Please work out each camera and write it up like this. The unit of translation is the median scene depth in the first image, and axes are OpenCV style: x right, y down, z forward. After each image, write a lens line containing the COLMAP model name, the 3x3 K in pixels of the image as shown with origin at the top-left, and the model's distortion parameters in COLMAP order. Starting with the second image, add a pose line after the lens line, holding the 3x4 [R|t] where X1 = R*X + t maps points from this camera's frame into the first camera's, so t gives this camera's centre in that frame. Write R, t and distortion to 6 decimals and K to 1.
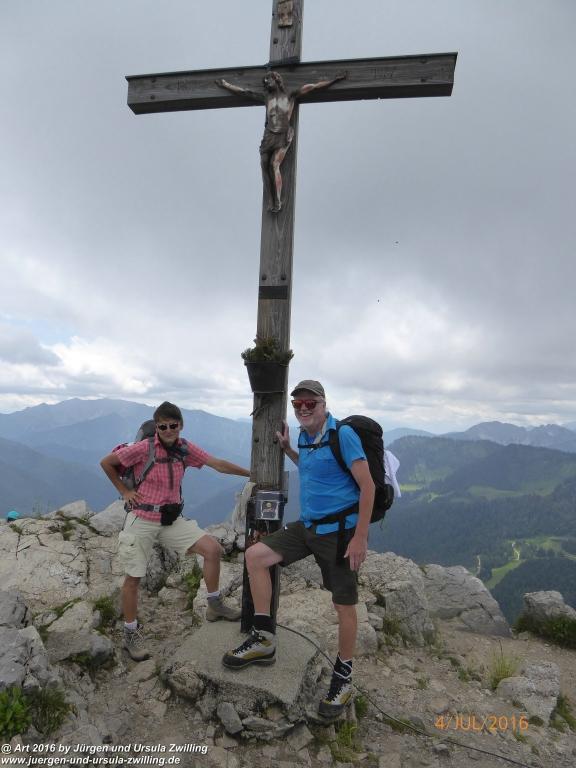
lens RADIAL K [[548.6, 0, 288.0], [0, 548.6, 384.0], [0, 0, 1]] dist [-0.038674, 0.010311]
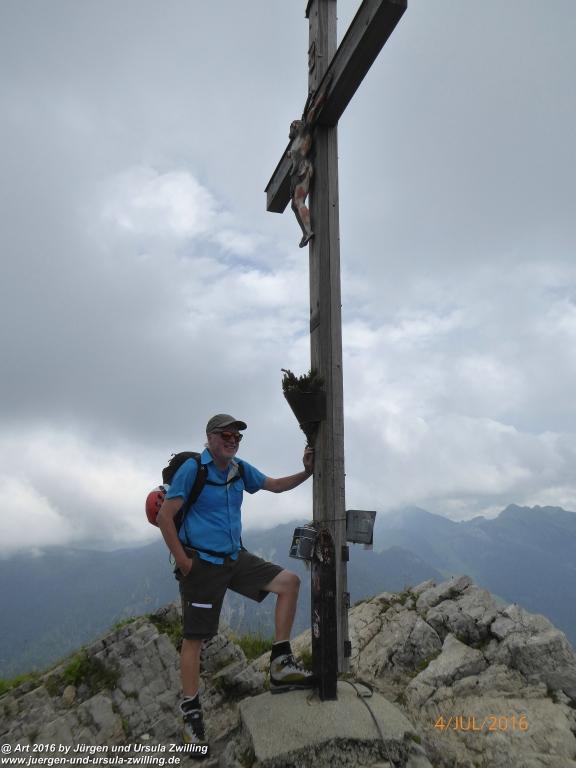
lens RADIAL K [[609.9, 0, 284.7], [0, 609.9, 394.1], [0, 0, 1]] dist [-0.000683, 0.003406]
pose [[0.449495, -0.235640, -0.861643, 0.775969], [0.086414, 0.971526, -0.220610, 0.174702], [0.889094, 0.024705, 0.457058, 0.423616]]
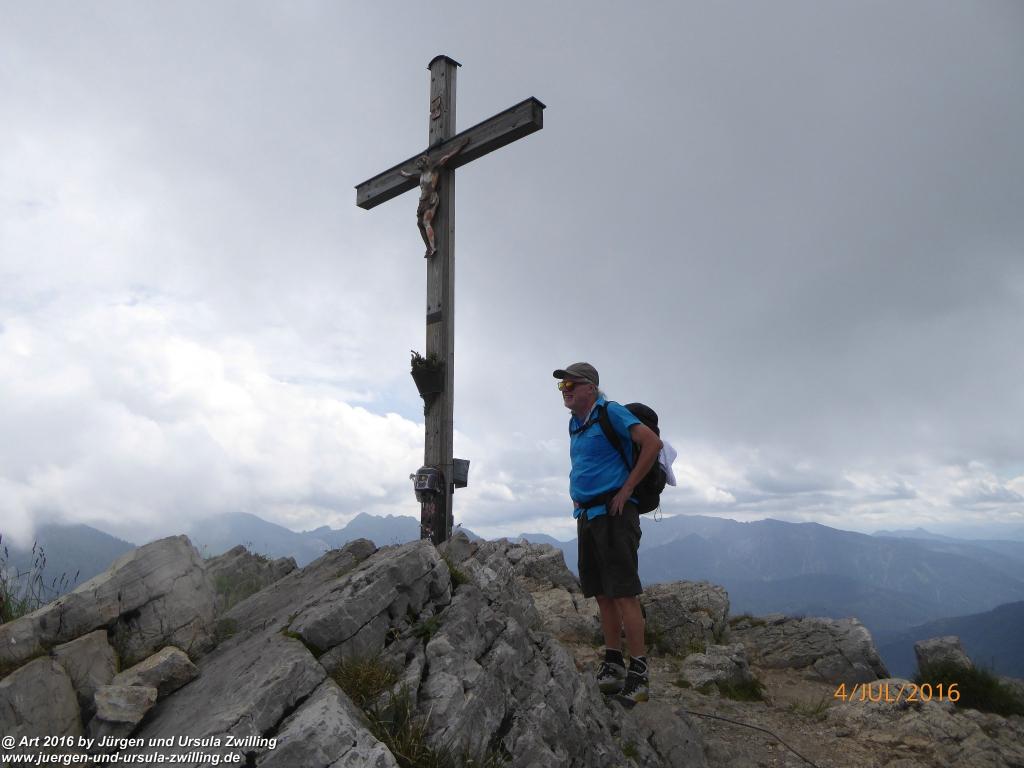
lens RADIAL K [[750.7, 0, 511.5], [0, 750.7, 394.3], [0, 0, 1]] dist [-0.066126, 0.000405]
pose [[0.850844, -0.147268, -0.504357, 0.900329], [0.079153, 0.984888, -0.154049, 0.268205], [0.519421, 0.091151, 0.849643, -0.345396]]
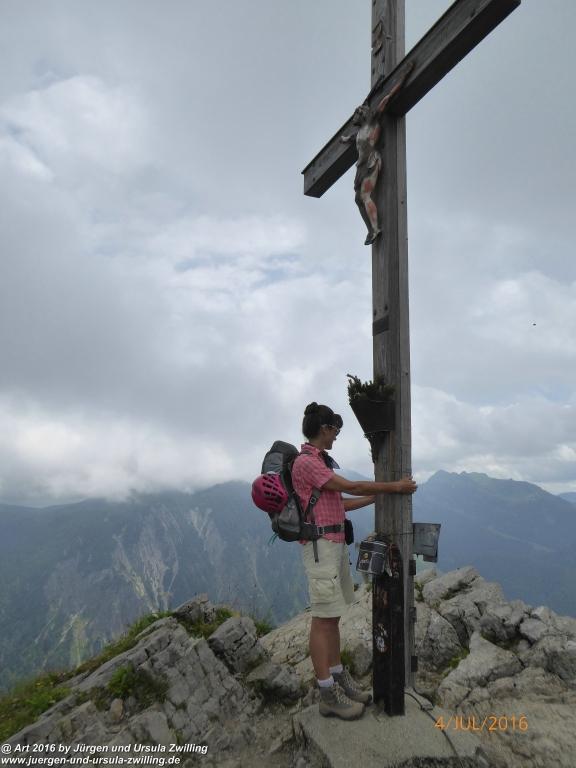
lens RADIAL K [[609.9, 0, 284.7], [0, 609.9, 394.1], [0, 0, 1]] dist [-0.000683, 0.003406]
pose [[0.541602, -0.164032, -0.824476, 0.658283], [0.068478, 0.986127, -0.151210, 0.085636], [0.837841, 0.025437, 0.545321, 0.275826]]
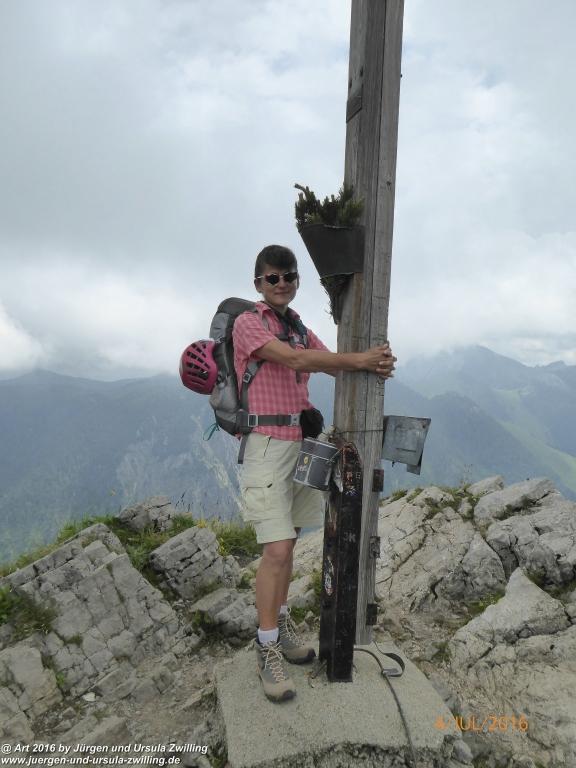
lens RADIAL K [[752.0, 0, 285.7], [0, 752.0, 397.2], [0, 0, 1]] dist [0.012213, -0.013026]
pose [[0.412156, 0.015719, -0.910978, 0.615933], [0.039388, 0.998609, 0.035051, 0.102532], [0.910262, -0.050328, 0.410963, 0.540390]]
